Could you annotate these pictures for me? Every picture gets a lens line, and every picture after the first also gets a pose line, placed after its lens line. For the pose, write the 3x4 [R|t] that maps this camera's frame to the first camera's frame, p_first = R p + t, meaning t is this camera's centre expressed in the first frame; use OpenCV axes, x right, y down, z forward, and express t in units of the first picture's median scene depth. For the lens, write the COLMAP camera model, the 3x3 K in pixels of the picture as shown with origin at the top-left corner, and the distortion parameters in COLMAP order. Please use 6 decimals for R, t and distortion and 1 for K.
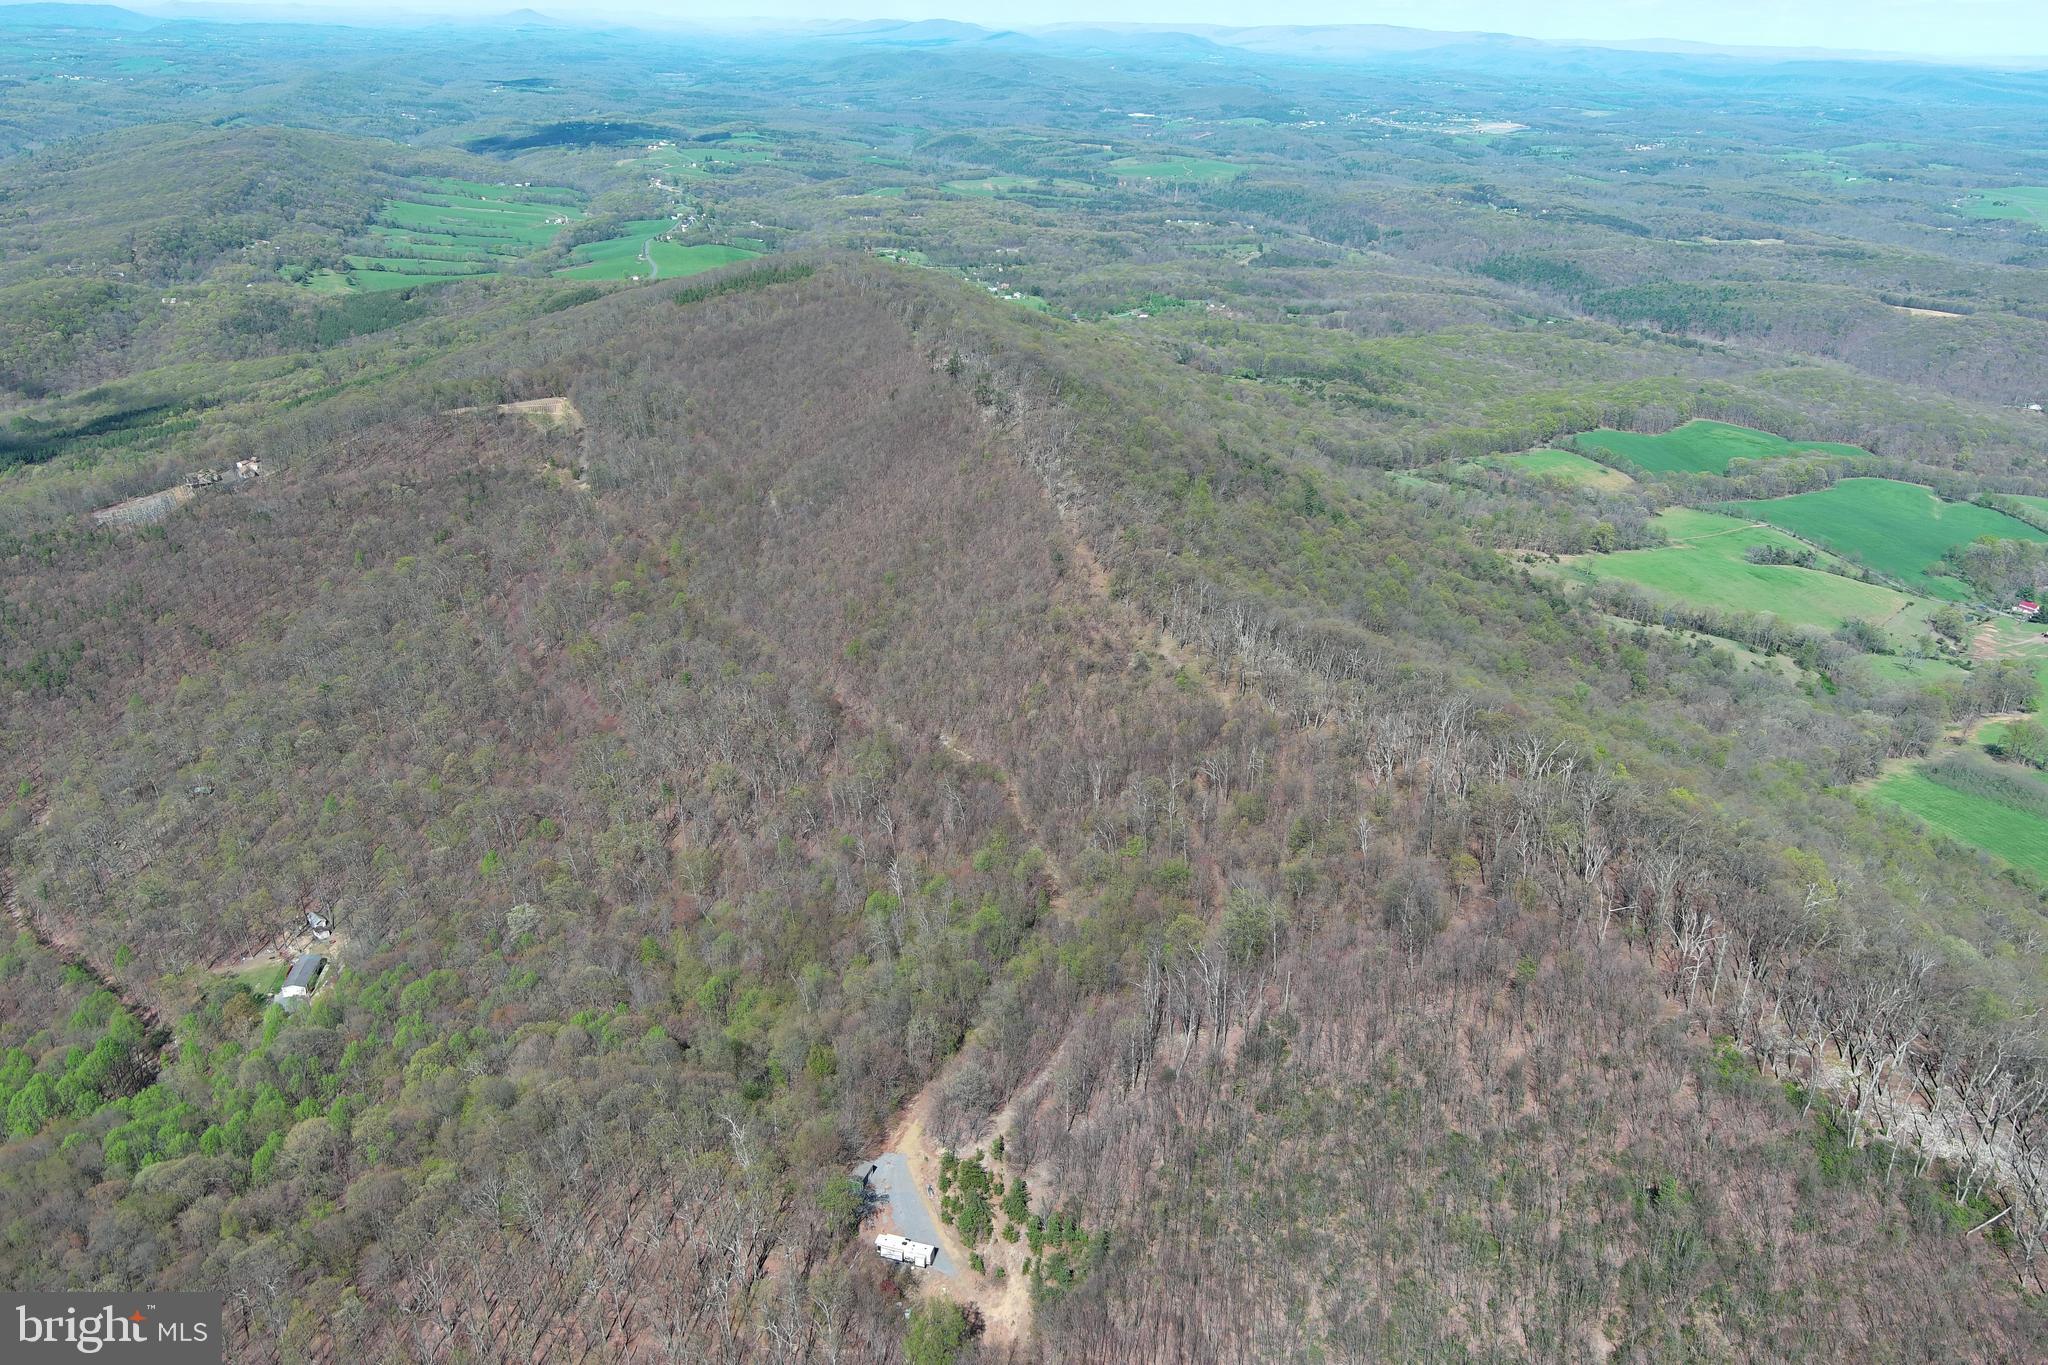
lens RADIAL K [[1586.0, 0, 1017.0], [0, 1586.0, 686.0], [0, 0, 1]] dist [0.024189, -0.019590]
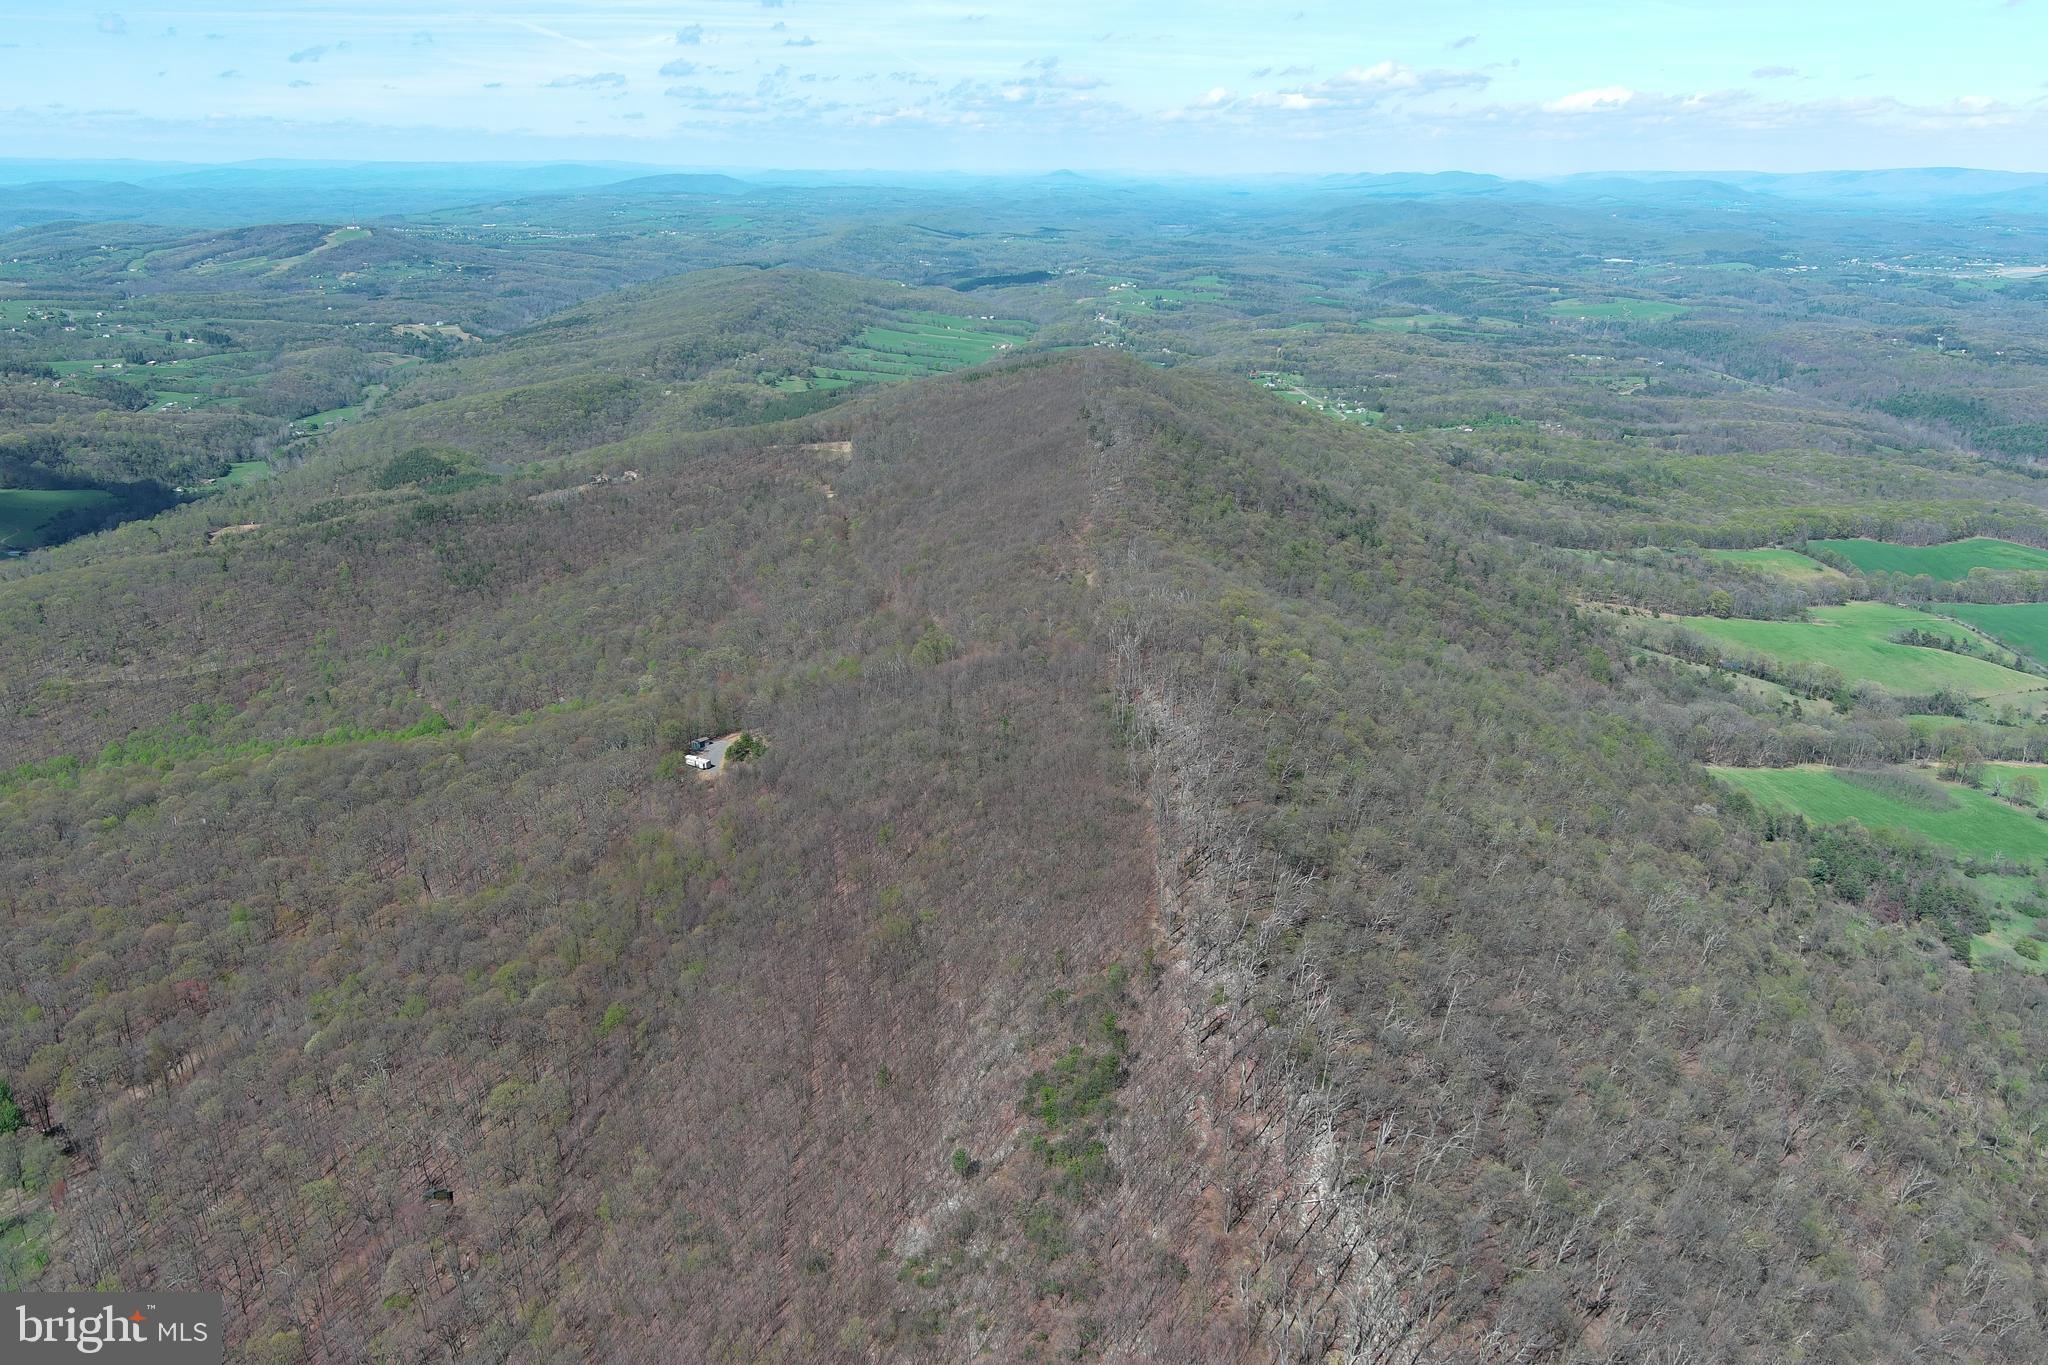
lens RADIAL K [[1586.0, 0, 1020.5], [0, 1586.0, 688.0], [0, 0, 1]] dist [0.024189, -0.019590]
pose [[0.952992, 0.078260, -0.292713, 0.136998], [-0.102810, 0.992275, -0.069424, 0.055551], [0.285019, 0.096254, 0.953677, -0.120968]]
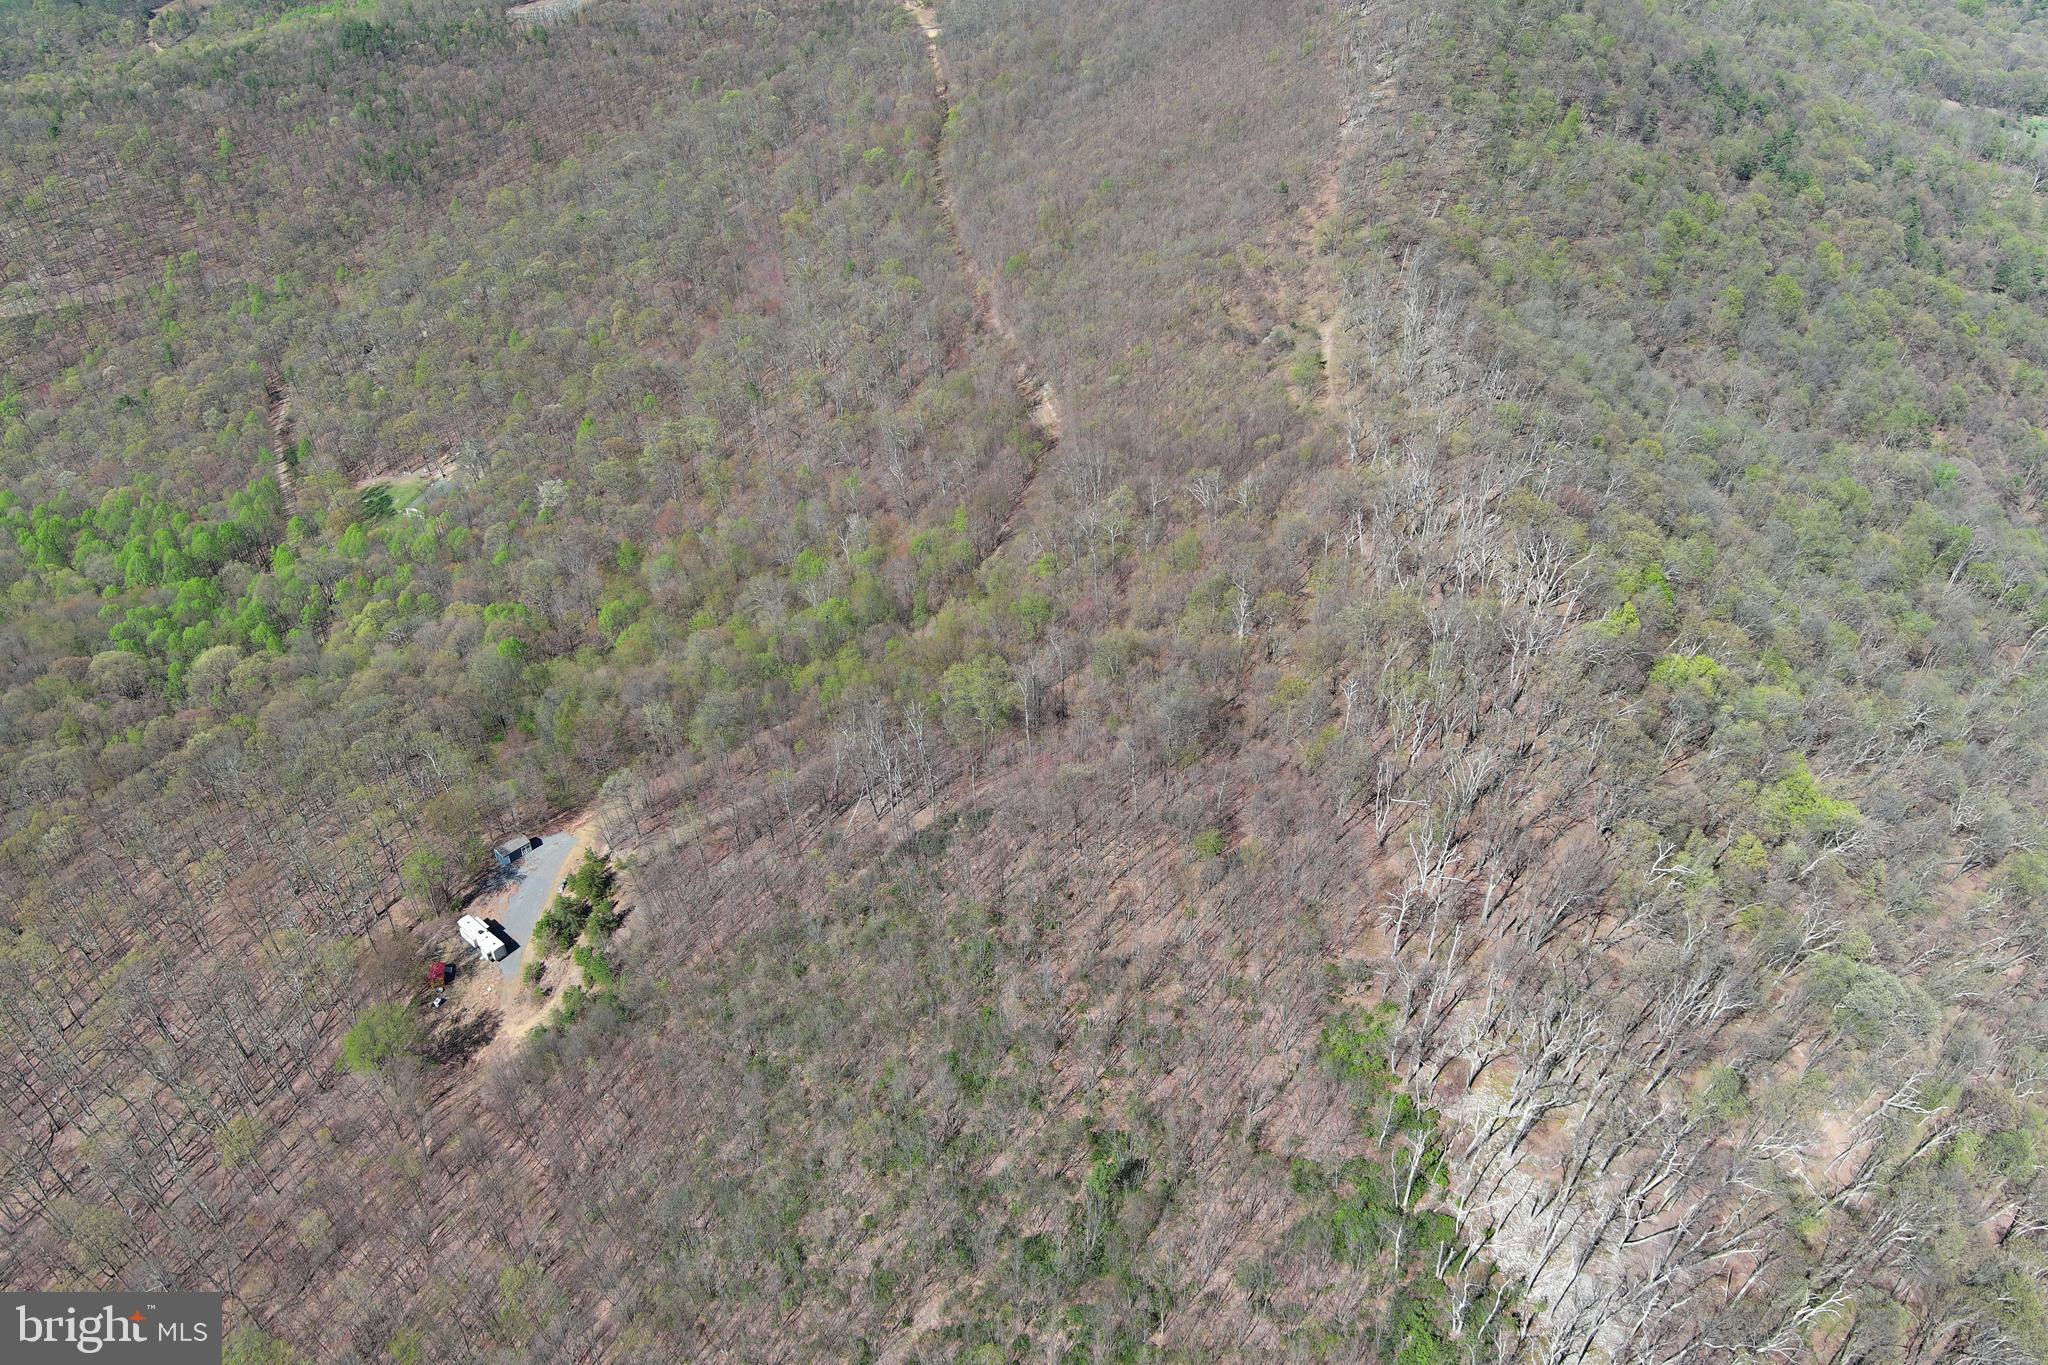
lens RADIAL K [[1586.0, 0, 1019.1], [0, 1586.0, 687.4], [0, 0, 1]] dist [0.024189, -0.019590]
pose [[0.909055, 0.246684, -0.335807, 0.078514], [-0.149465, 0.945335, 0.289832, -0.017688], [0.388947, -0.213281, 0.896232, 0.046188]]
